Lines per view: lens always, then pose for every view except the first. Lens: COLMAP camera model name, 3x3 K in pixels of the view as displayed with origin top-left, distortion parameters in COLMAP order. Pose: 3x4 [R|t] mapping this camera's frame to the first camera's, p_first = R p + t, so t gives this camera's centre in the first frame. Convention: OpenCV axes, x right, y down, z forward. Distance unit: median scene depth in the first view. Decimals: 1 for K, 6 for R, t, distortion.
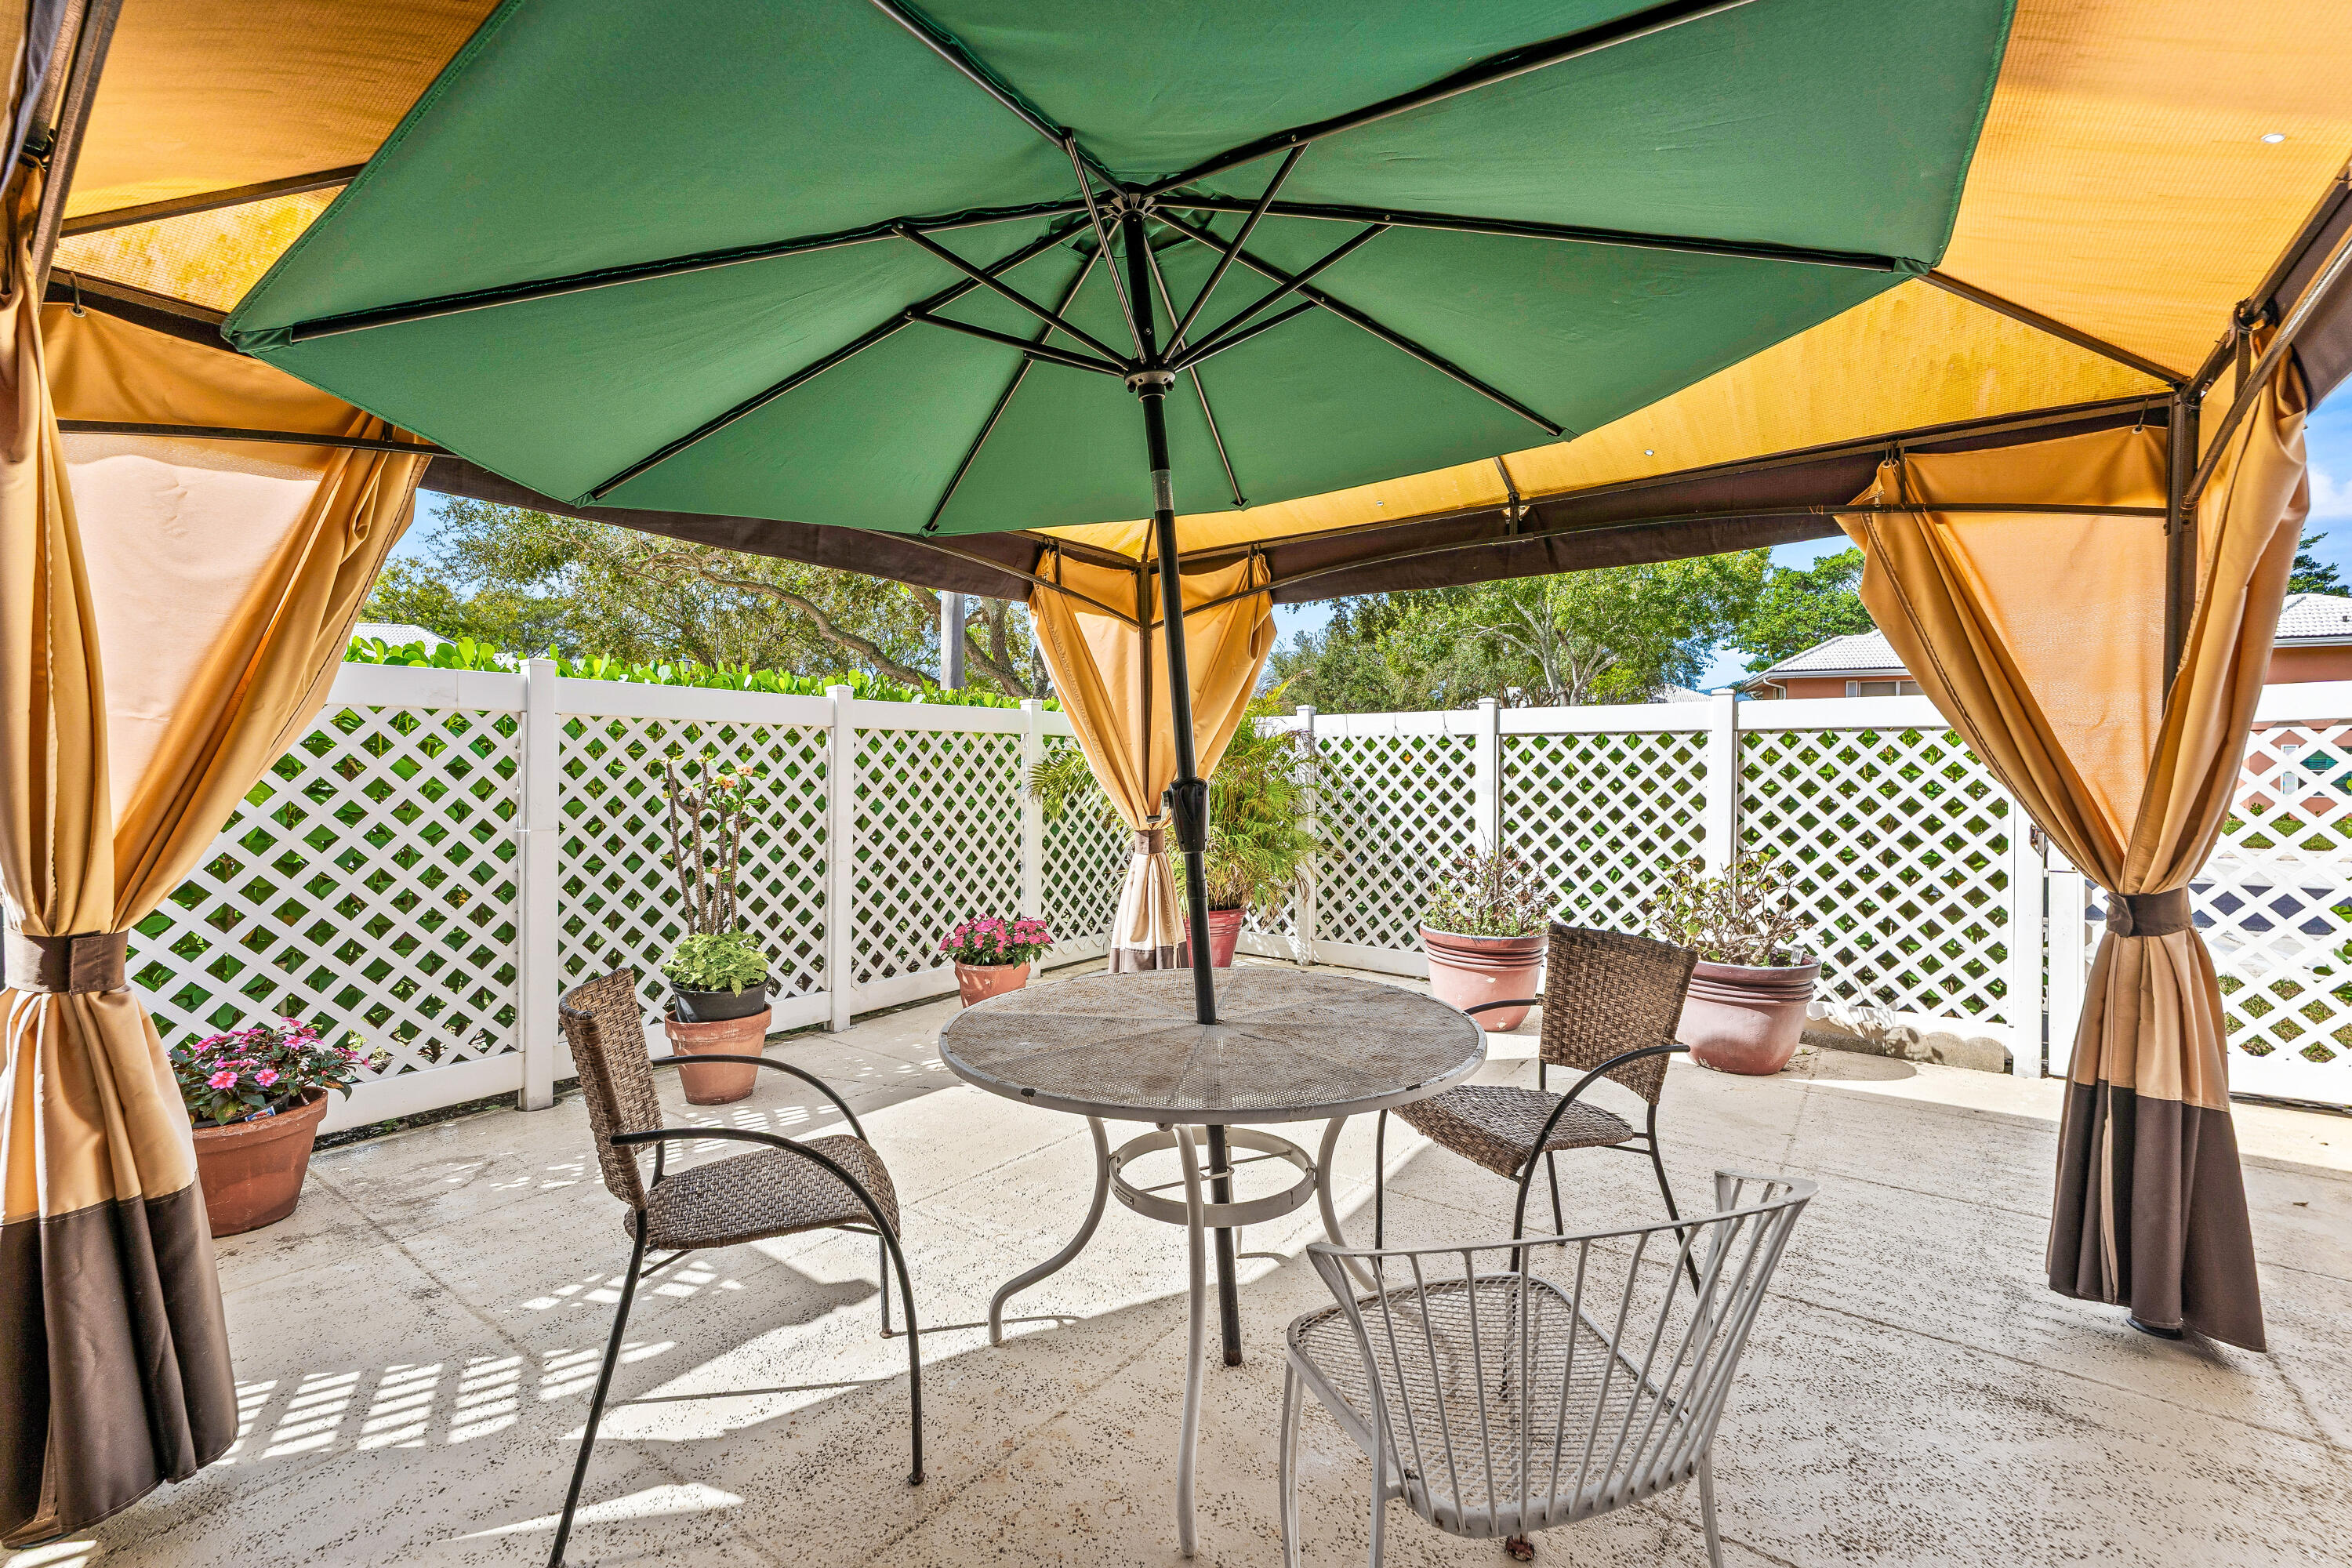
lens RADIAL K [[985.0, 0, 1176.0], [0, 985.0, 784.0], [0, 0, 1]] dist [0.000288, 0.000321]
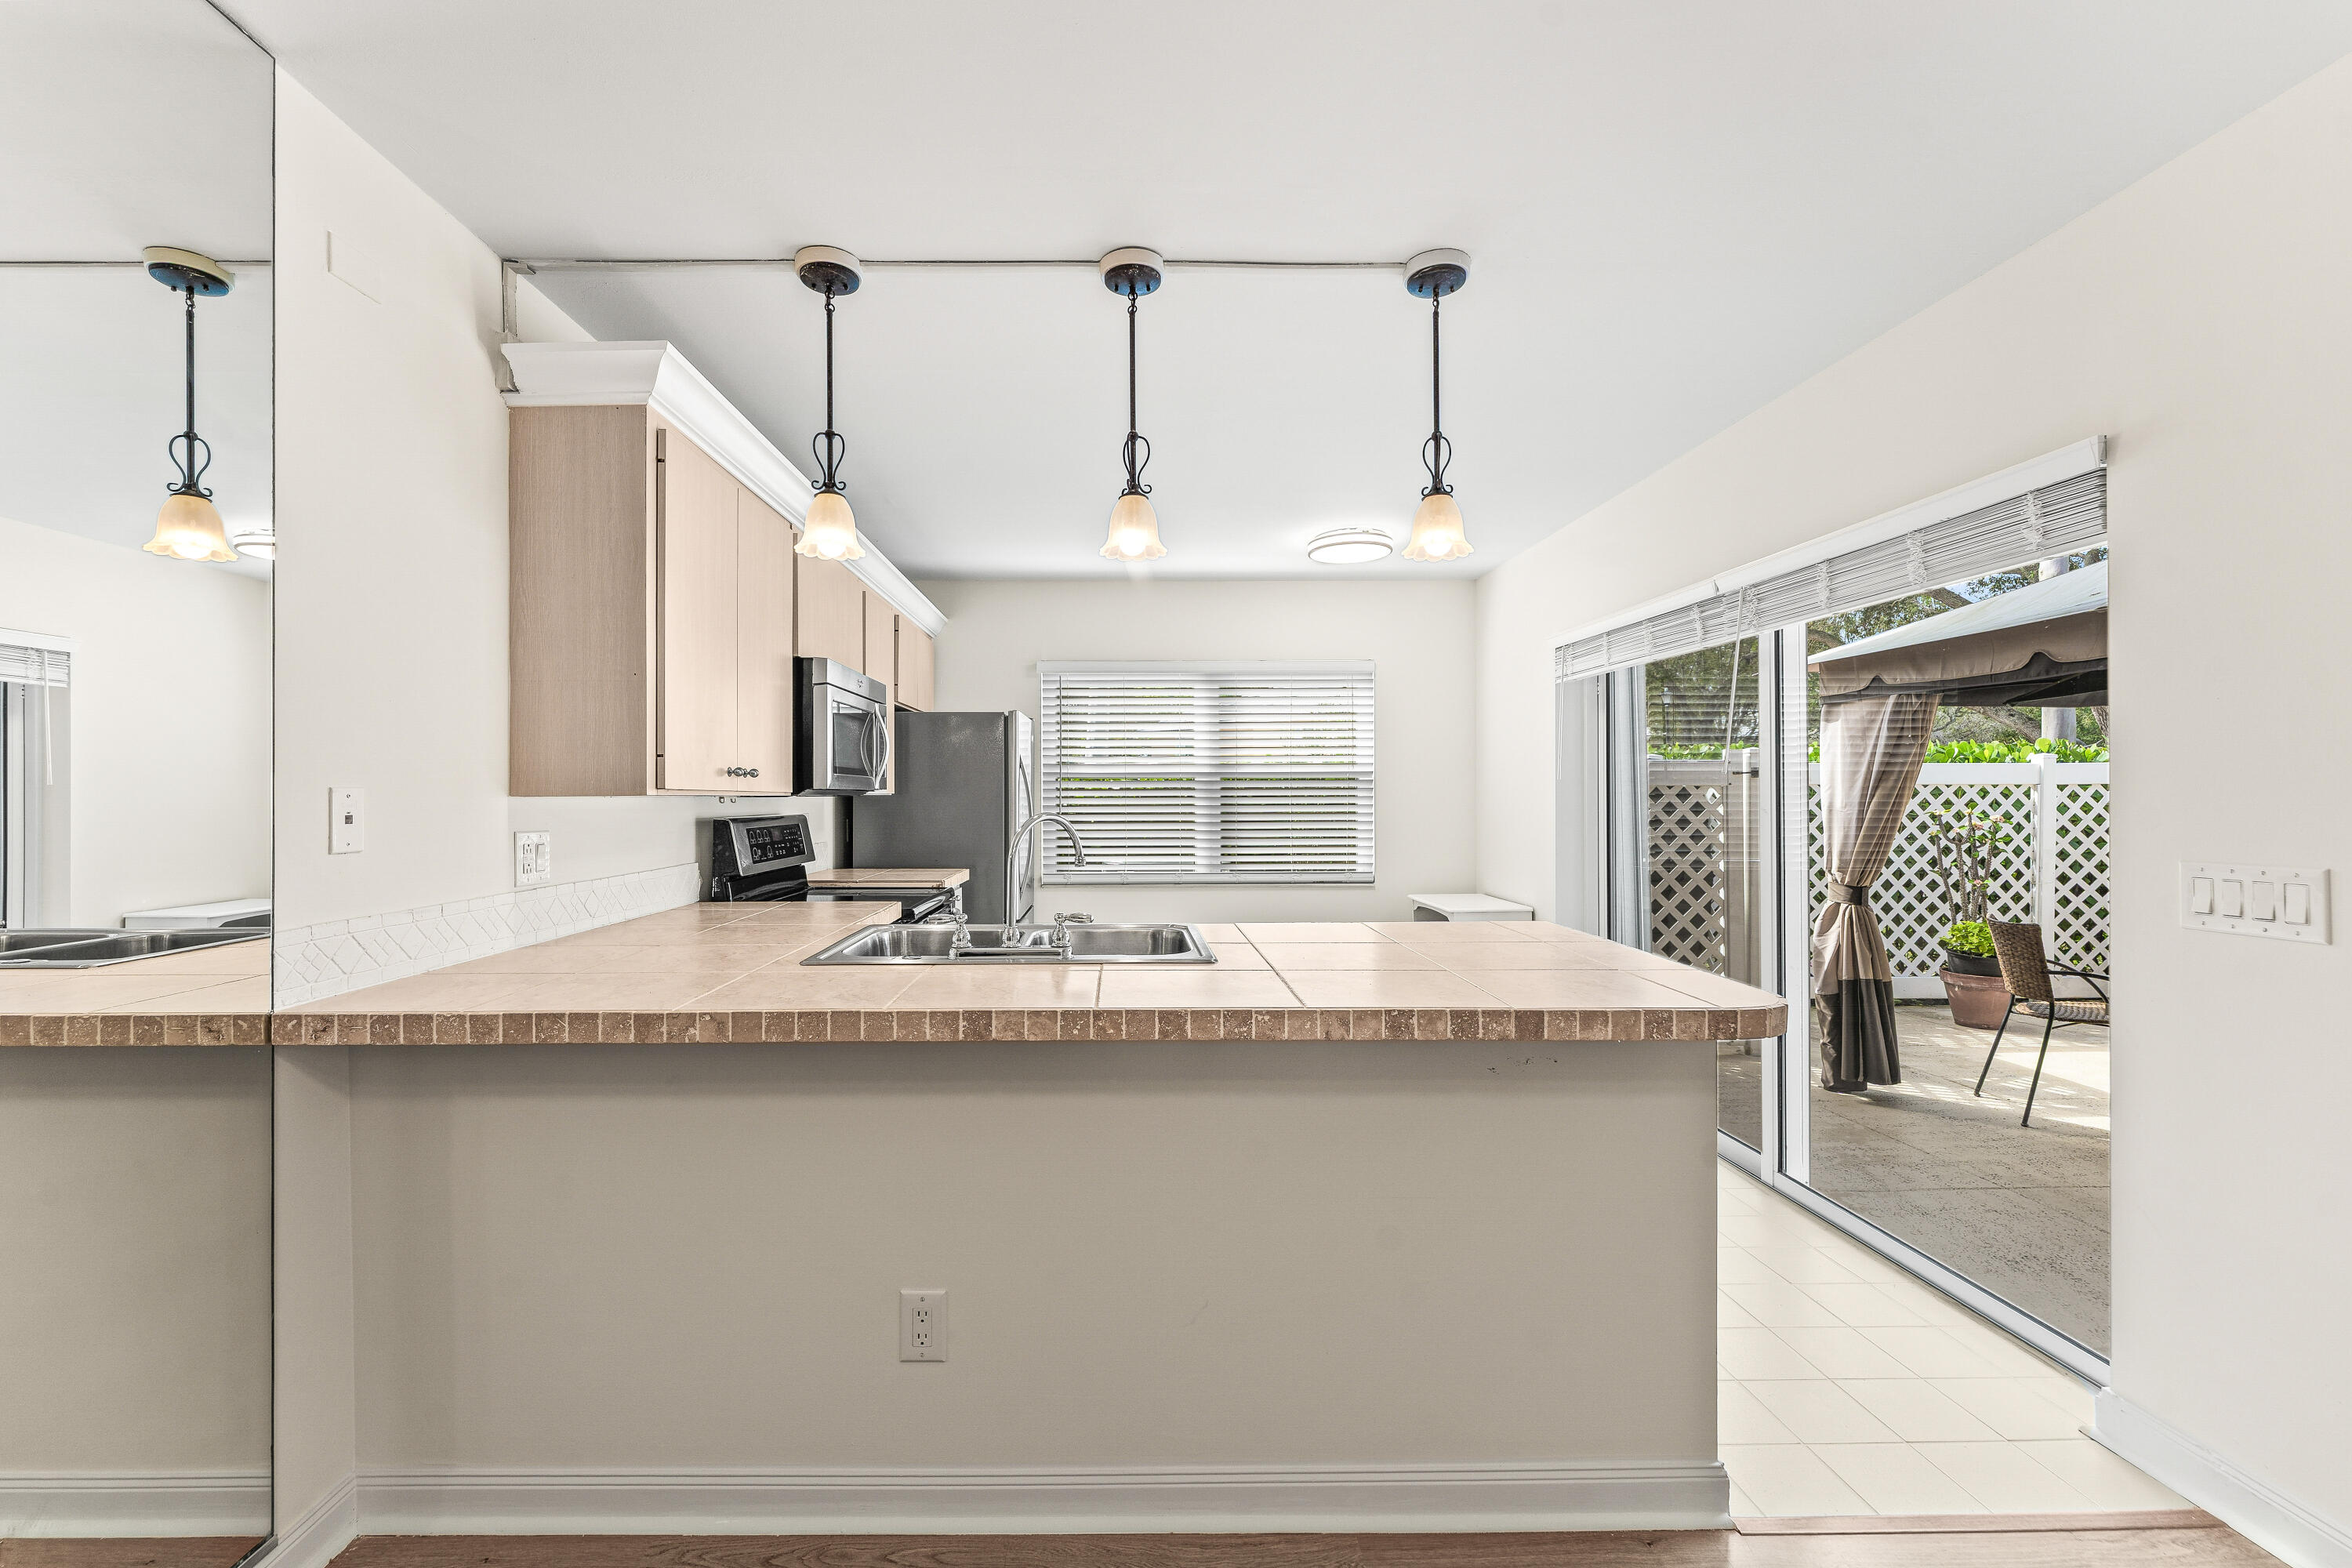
lens RADIAL K [[960.8, 0, 1126.0], [0, 960.8, 787.5], [0, 0, 1]] dist [-0.003565, -0.000911]
pose [[0.608334, -0.009082, -0.793629, -0.065213], [-0.001995, 0.999914, -0.012972, -0.035585], [0.793679, 0.009474, 0.608263, -0.876740]]
